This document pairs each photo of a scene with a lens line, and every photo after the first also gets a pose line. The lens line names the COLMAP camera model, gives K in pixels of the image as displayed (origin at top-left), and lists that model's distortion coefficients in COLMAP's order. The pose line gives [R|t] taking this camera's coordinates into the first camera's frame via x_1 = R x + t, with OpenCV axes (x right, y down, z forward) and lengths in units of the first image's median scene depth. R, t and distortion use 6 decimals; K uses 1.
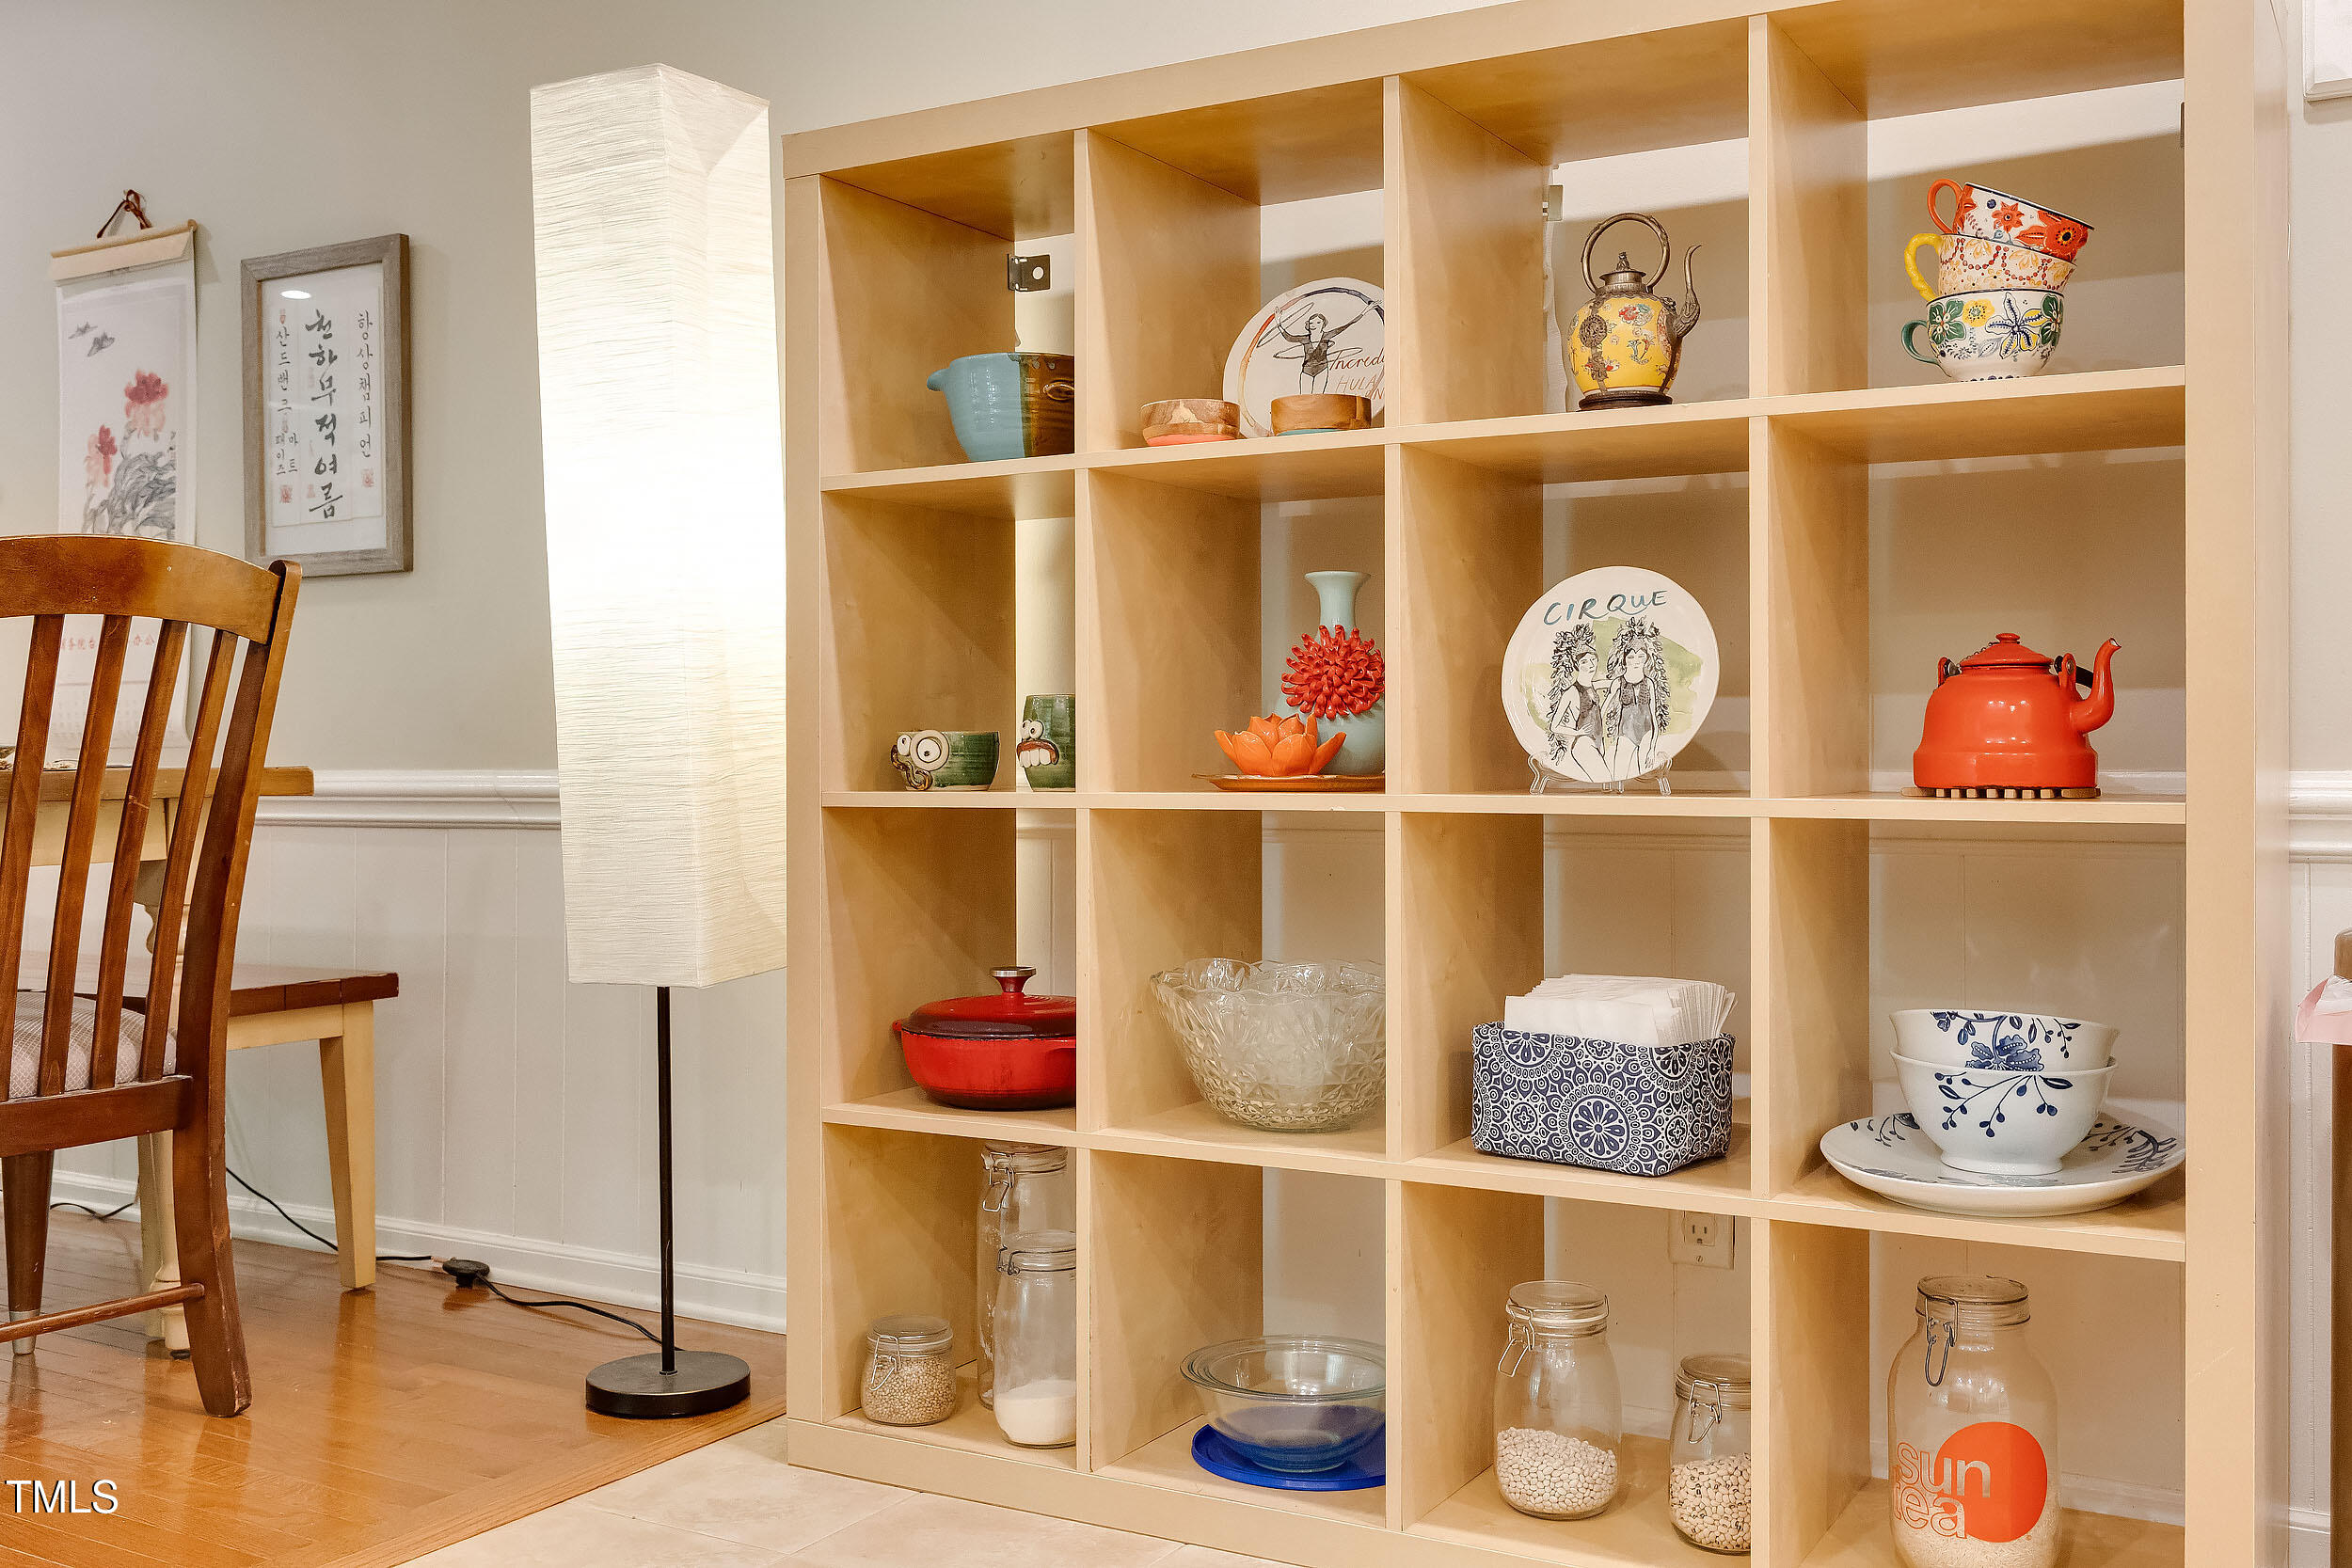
lens RADIAL K [[2290.7, 0, 1158.5], [0, 2290.7, 752.3], [0, 0, 1]] dist [0.006434, -0.009157]
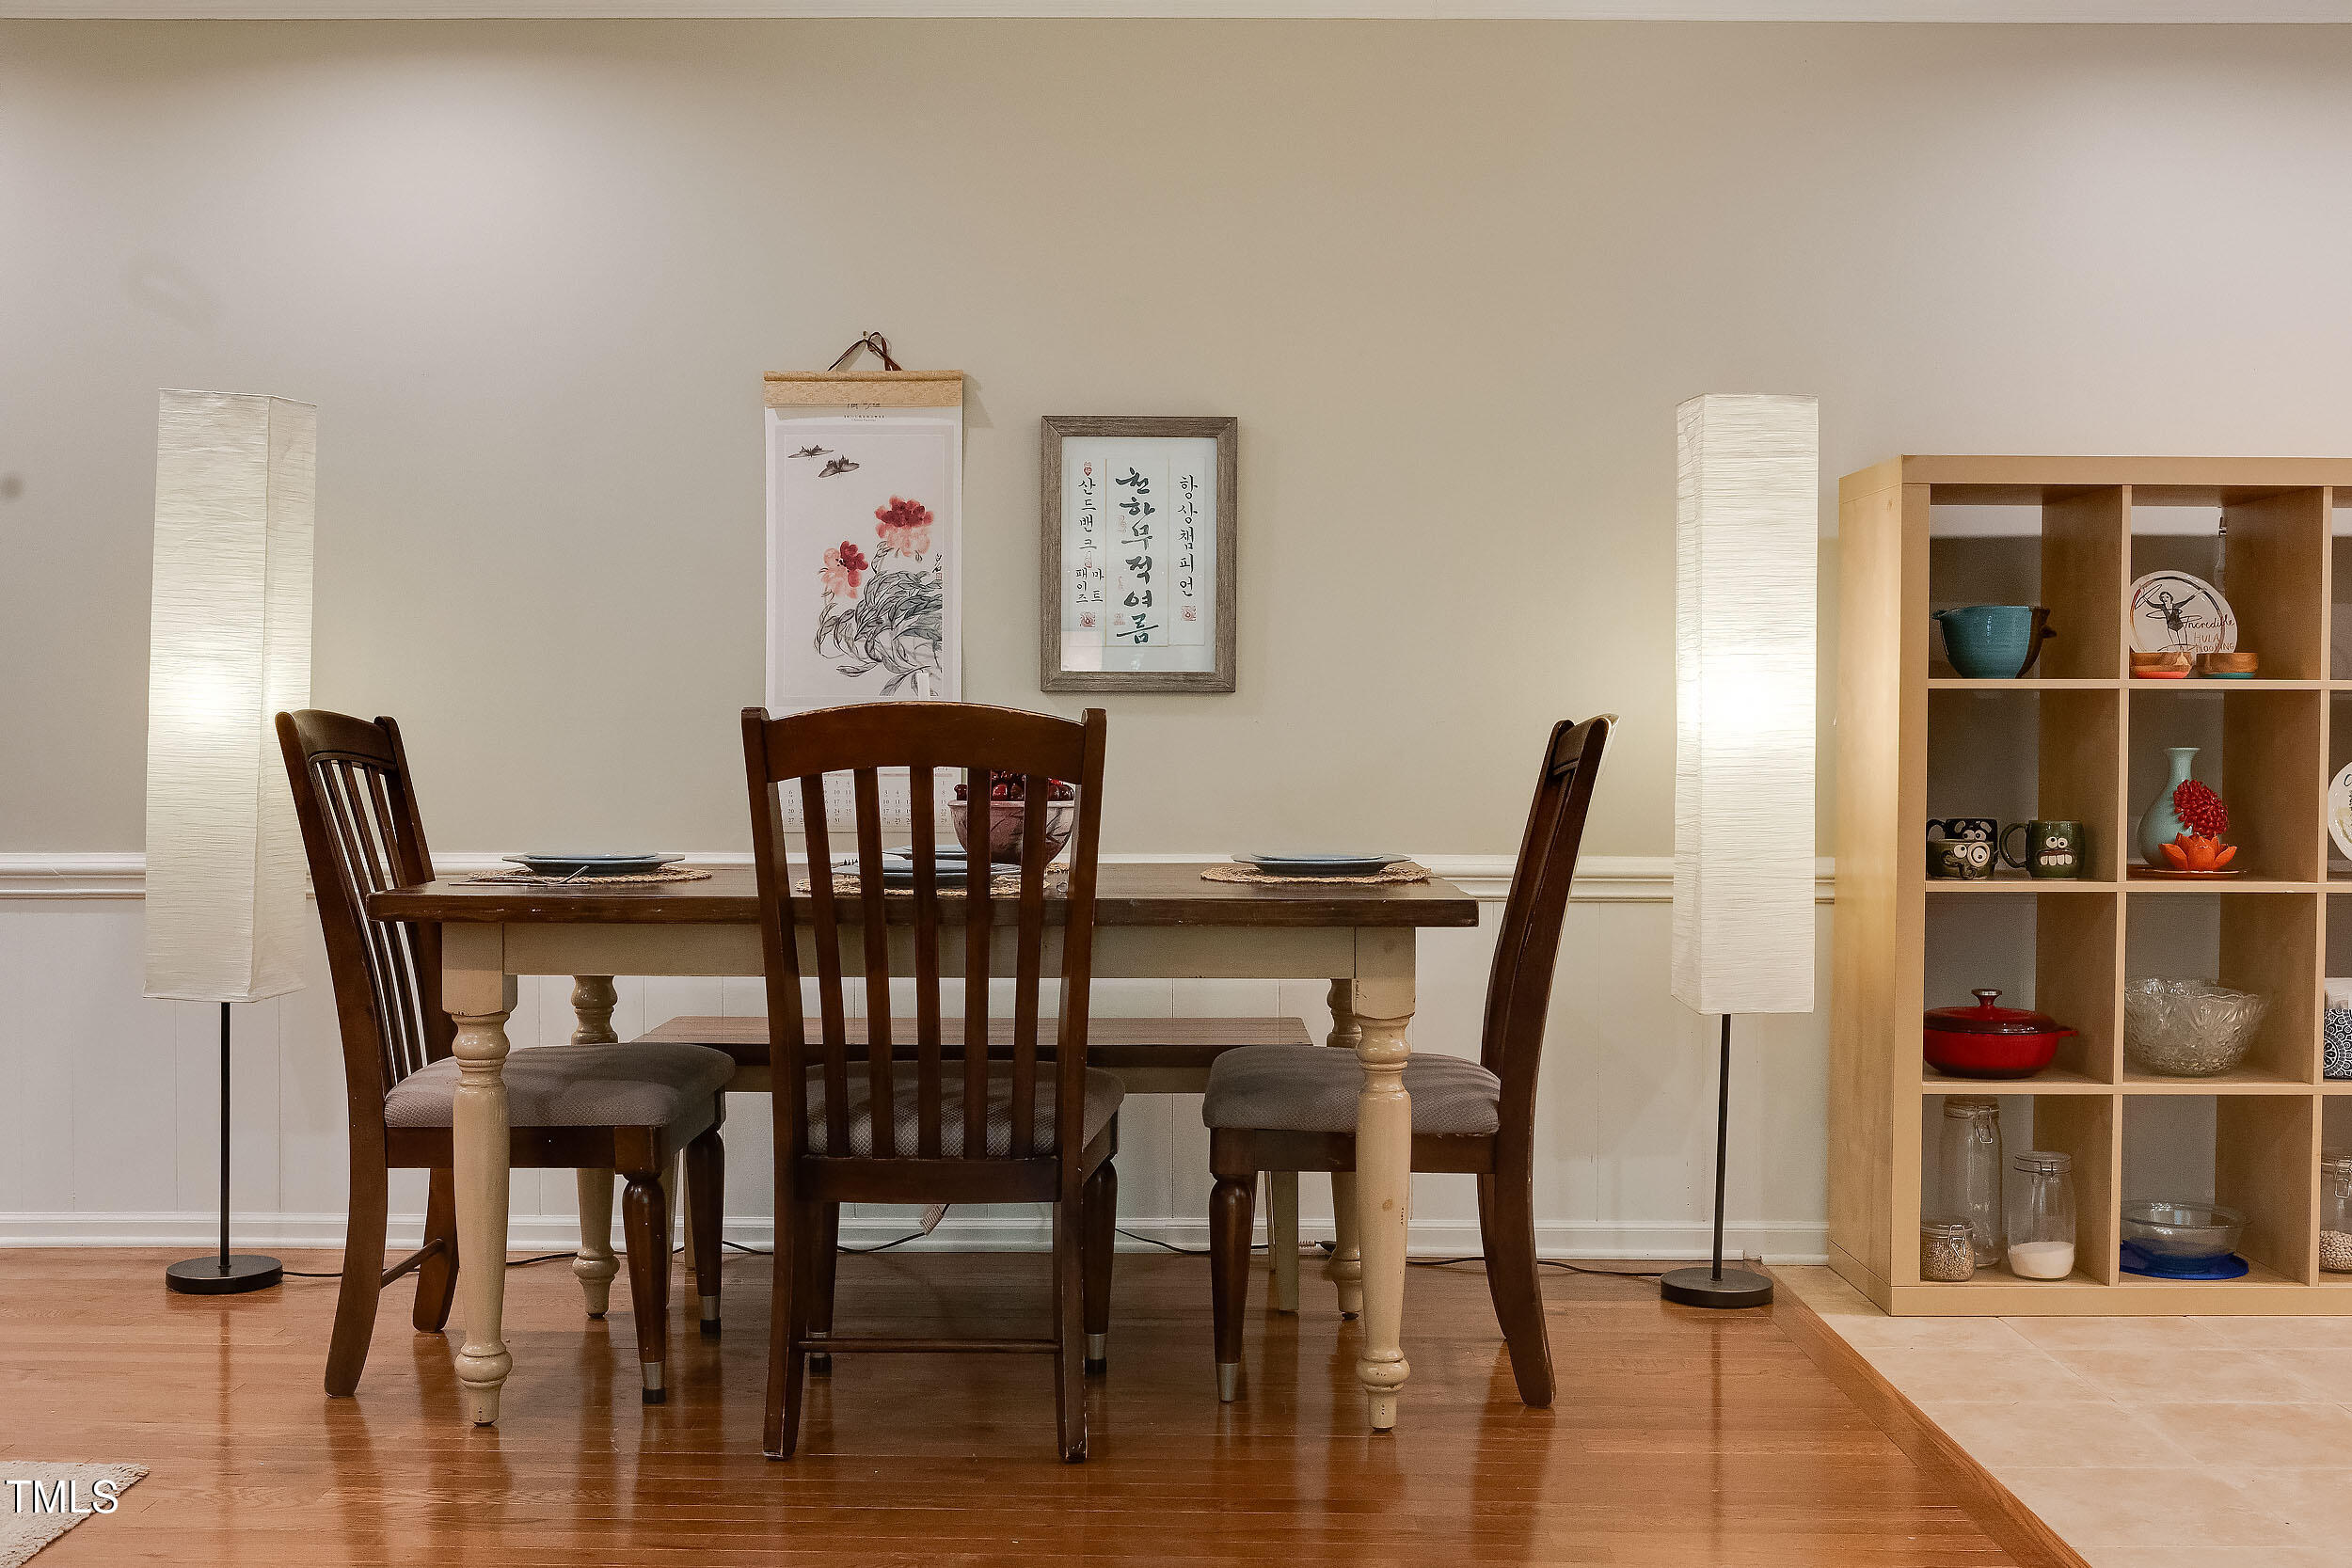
lens RADIAL K [[2552.1, 0, 1176.0], [0, 2552.1, 784.0], [0, 0, 1]] dist [-0.041292, 0.022138]
pose [[0.860370, 0.000087, 0.509670, -1.487854], [-0.009901, 0.999814, 0.016543, -0.073877], [-0.509574, -0.019279, 0.860211, -0.227577]]
